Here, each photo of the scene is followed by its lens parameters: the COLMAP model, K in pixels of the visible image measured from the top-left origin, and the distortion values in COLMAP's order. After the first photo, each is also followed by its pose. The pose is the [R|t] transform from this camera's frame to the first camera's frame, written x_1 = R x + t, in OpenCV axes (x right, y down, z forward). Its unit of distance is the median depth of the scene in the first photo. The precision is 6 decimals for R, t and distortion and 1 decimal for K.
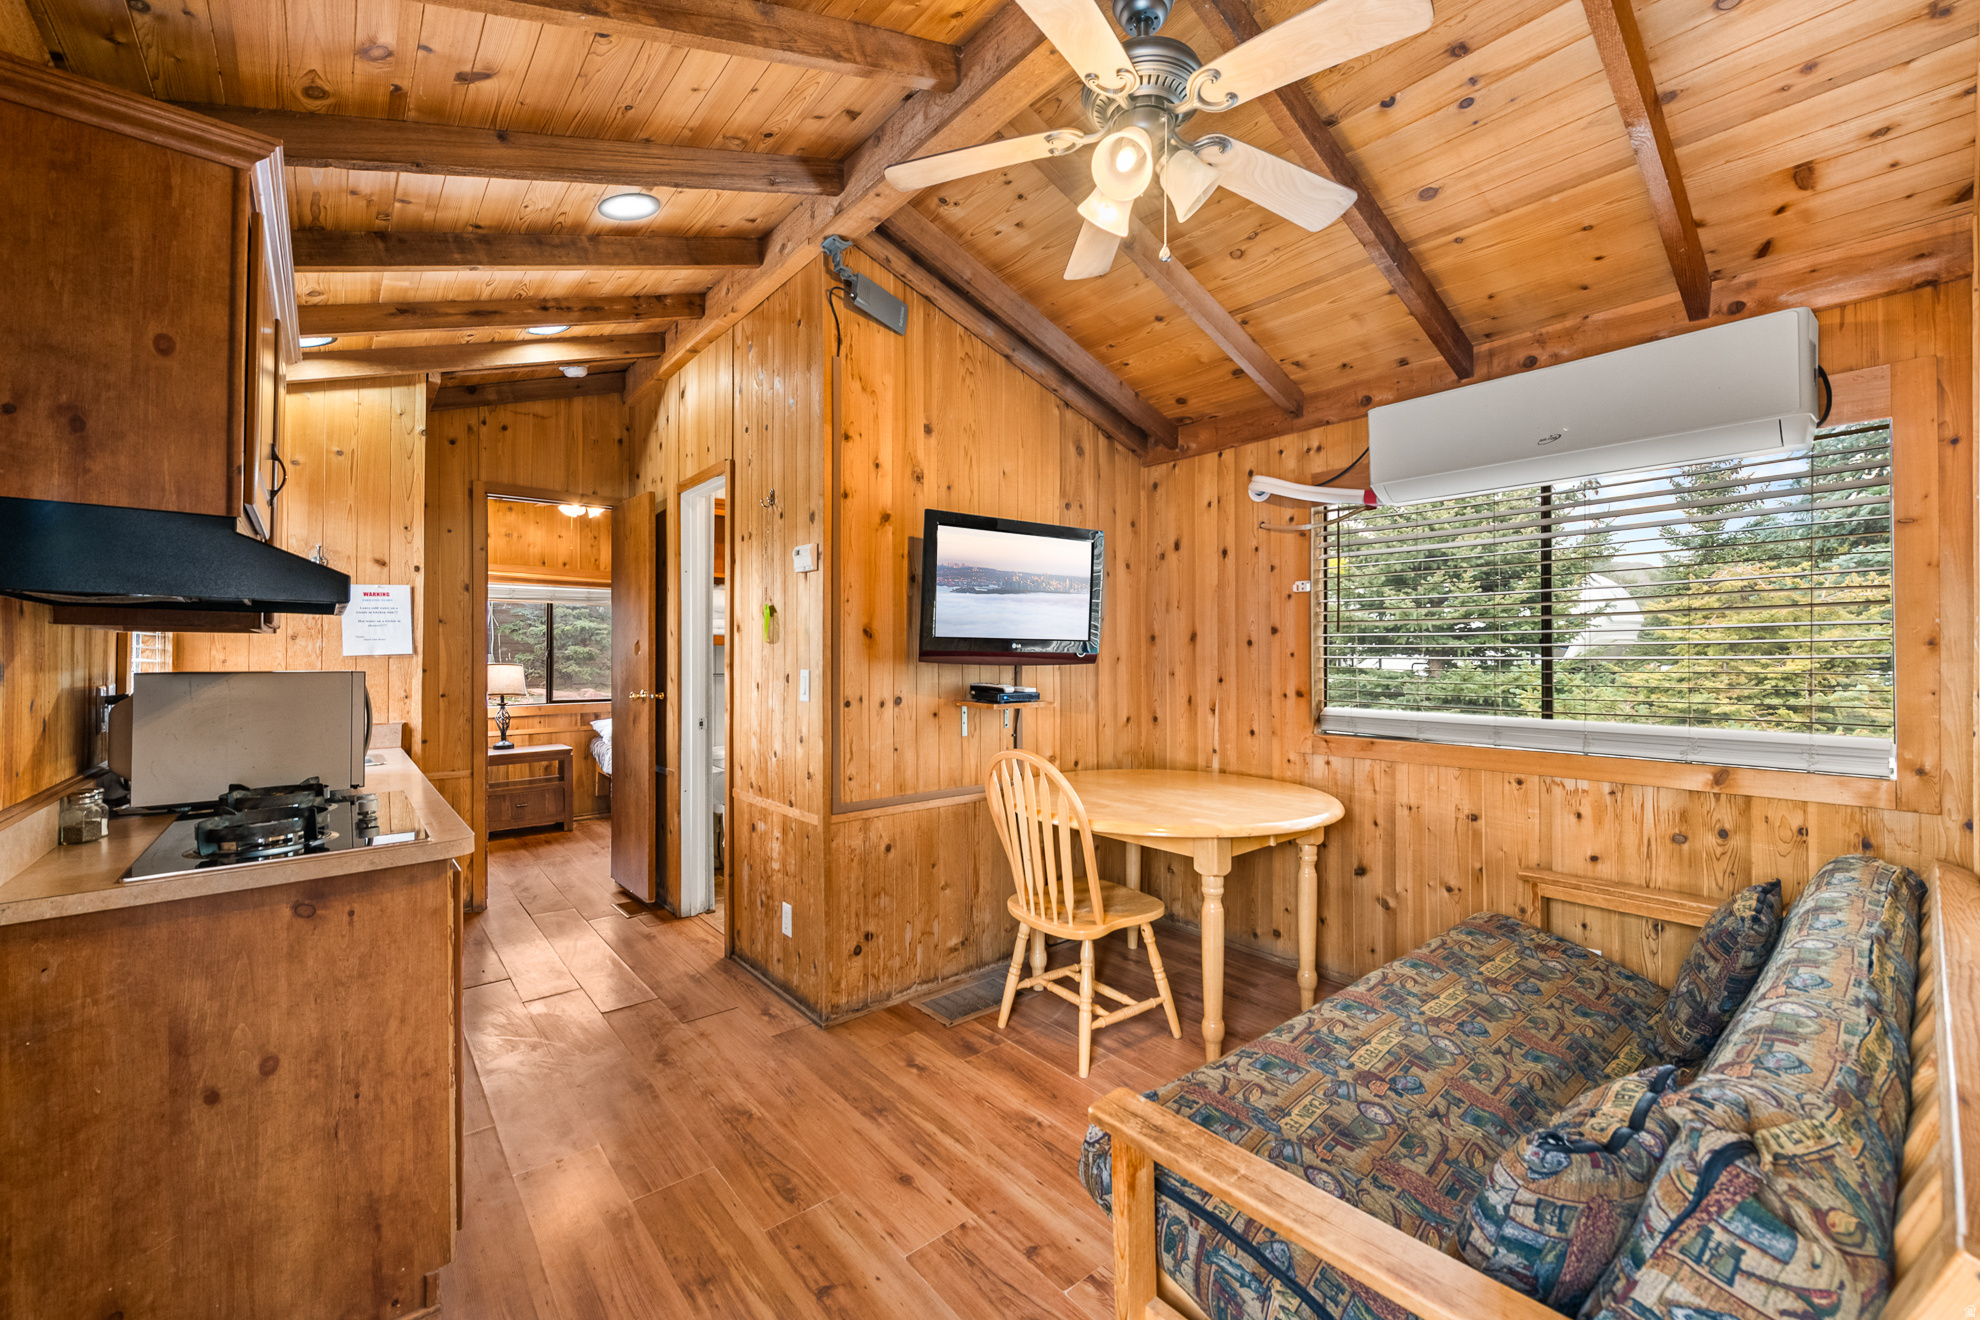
lens RADIAL K [[760.4, 0, 1008.2], [0, 760.4, 652.5], [0, 0, 1]] dist [-0.001807, -0.000264]
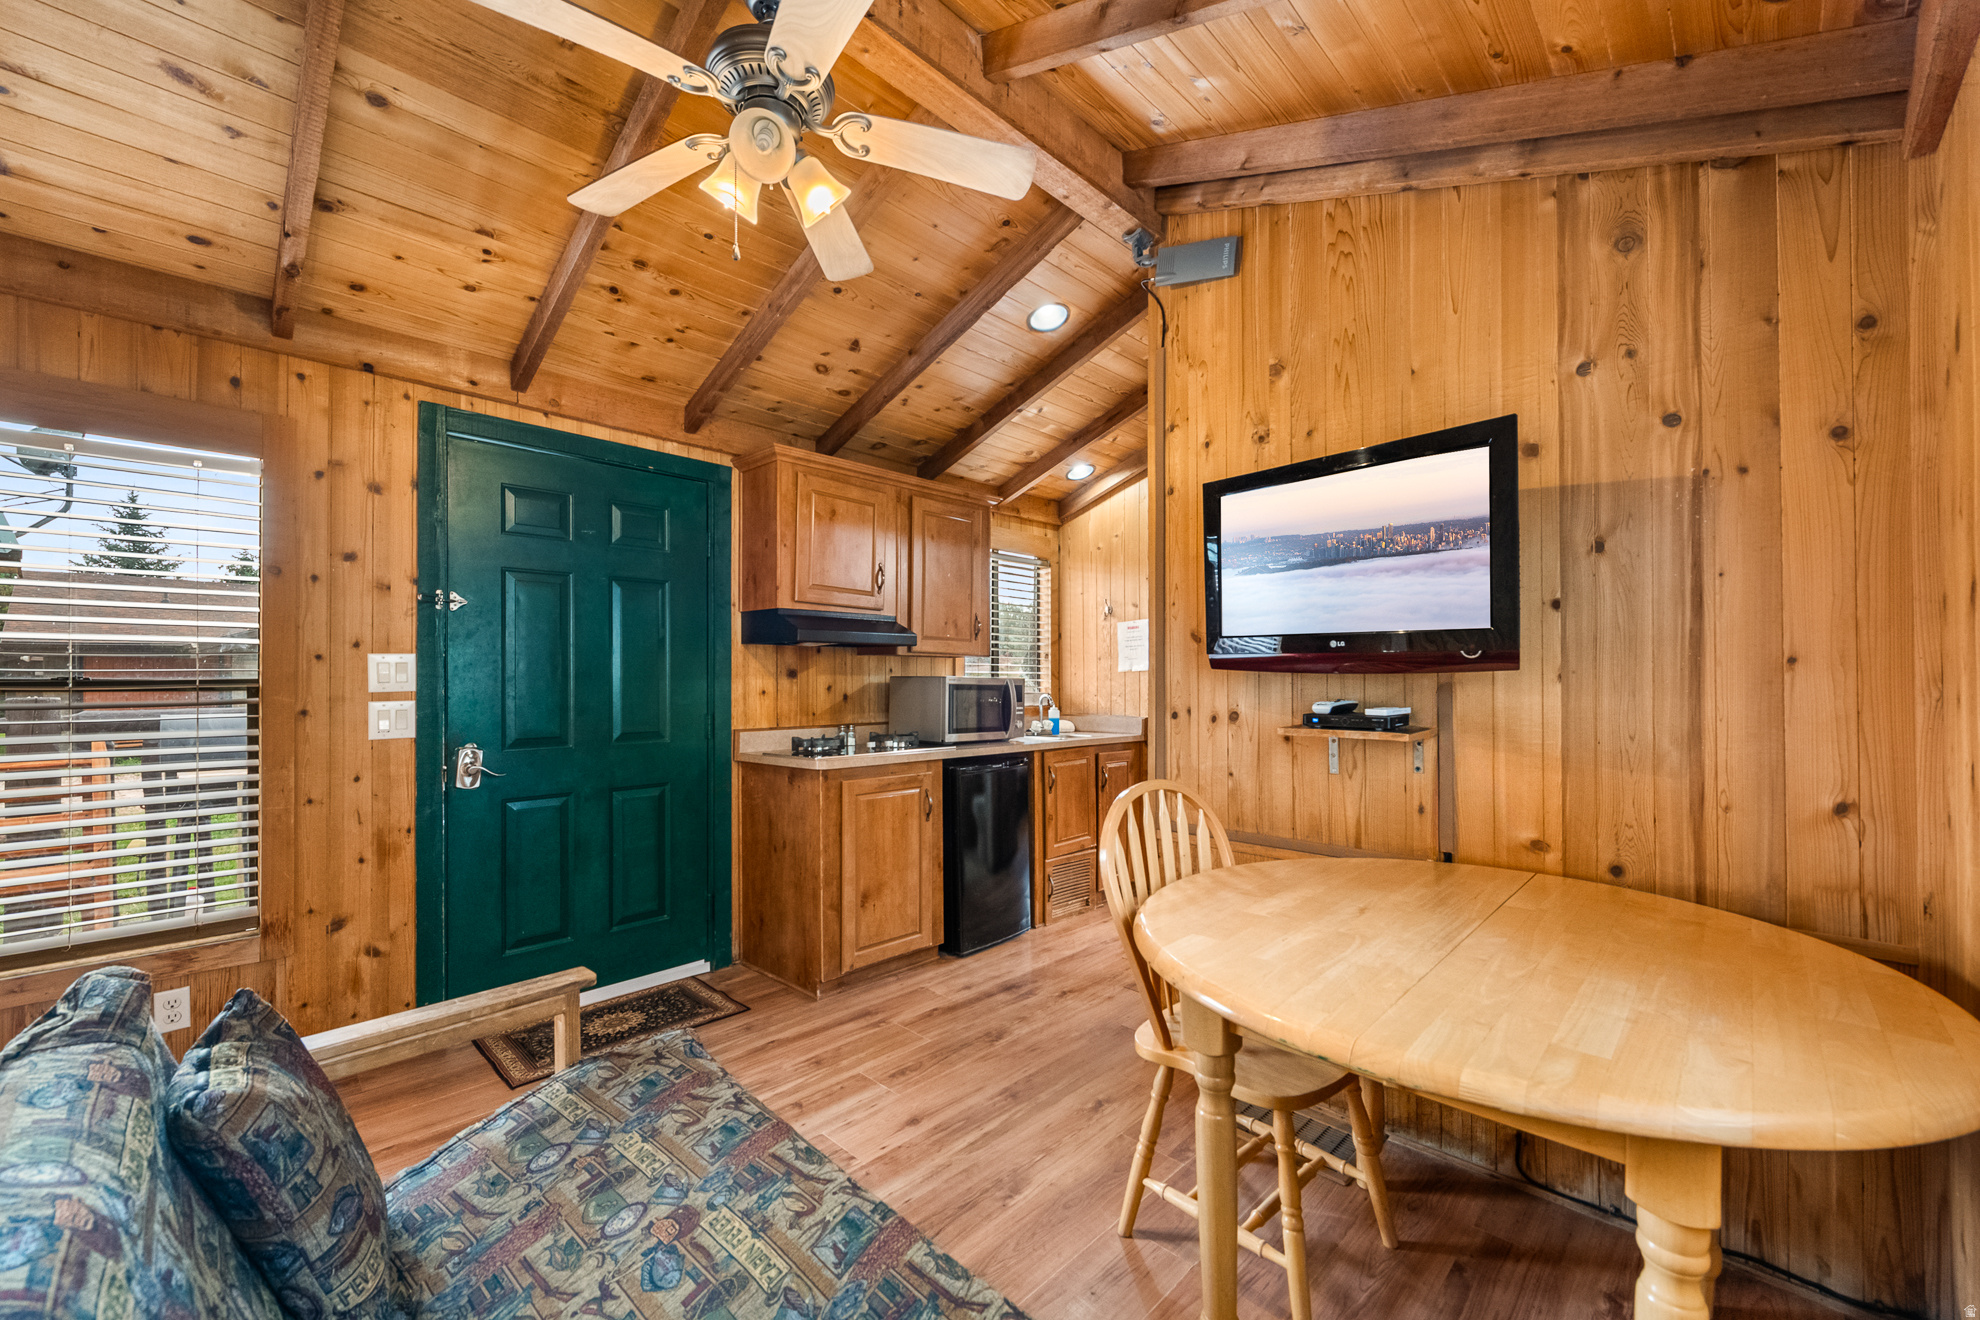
lens RADIAL K [[760.4, 0, 990.0], [0, 760.4, 677.4], [0, 0, 1]] dist [-0.001807, -0.000264]
pose [[0.109895, -0.001607, -0.993942, 0.680074], [0.004255, 0.999990, -0.001146, 0.021710], [0.993934, -0.004104, 0.109900, 0.669415]]
